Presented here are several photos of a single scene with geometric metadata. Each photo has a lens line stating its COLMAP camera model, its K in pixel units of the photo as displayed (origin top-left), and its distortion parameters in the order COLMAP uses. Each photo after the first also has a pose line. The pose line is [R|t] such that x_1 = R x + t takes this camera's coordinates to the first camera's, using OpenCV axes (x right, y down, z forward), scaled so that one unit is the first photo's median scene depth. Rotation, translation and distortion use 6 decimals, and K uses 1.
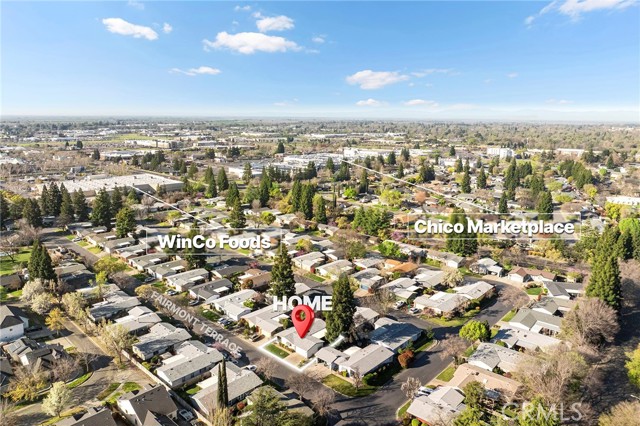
lens RADIAL K [[433.0, 0, 315.7], [0, 433.0, 212.8], [0, 0, 1]] dist [-0.044825, -0.001514]
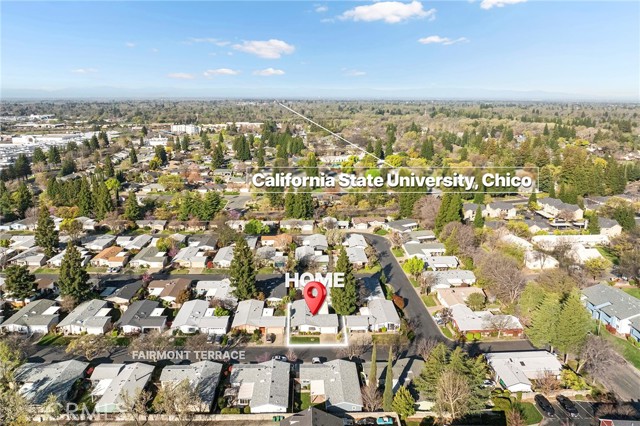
lens RADIAL K [[433.0, 0, 315.7], [0, 433.0, 212.8], [0, 0, 1]] dist [-0.044825, -0.001514]
pose [[0.708573, -0.184352, 0.681130, -0.507108], [0.150038, 0.982558, 0.109851, -0.048159], [-0.689502, 0.024358, 0.723874, 0.201059]]
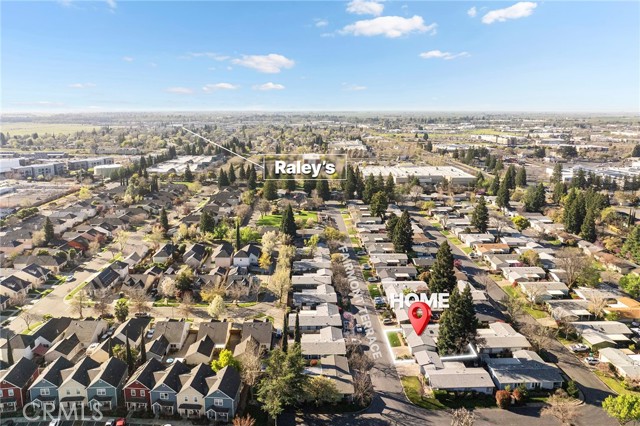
lens RADIAL K [[433.0, 0, 315.7], [0, 433.0, 212.8], [0, 0, 1]] dist [-0.044825, -0.001514]
pose [[0.705899, 0.154201, -0.691324, 0.325033], [-0.146686, 0.986682, 0.070303, -0.014417], [0.692958, 0.051780, 0.719117, 0.088907]]
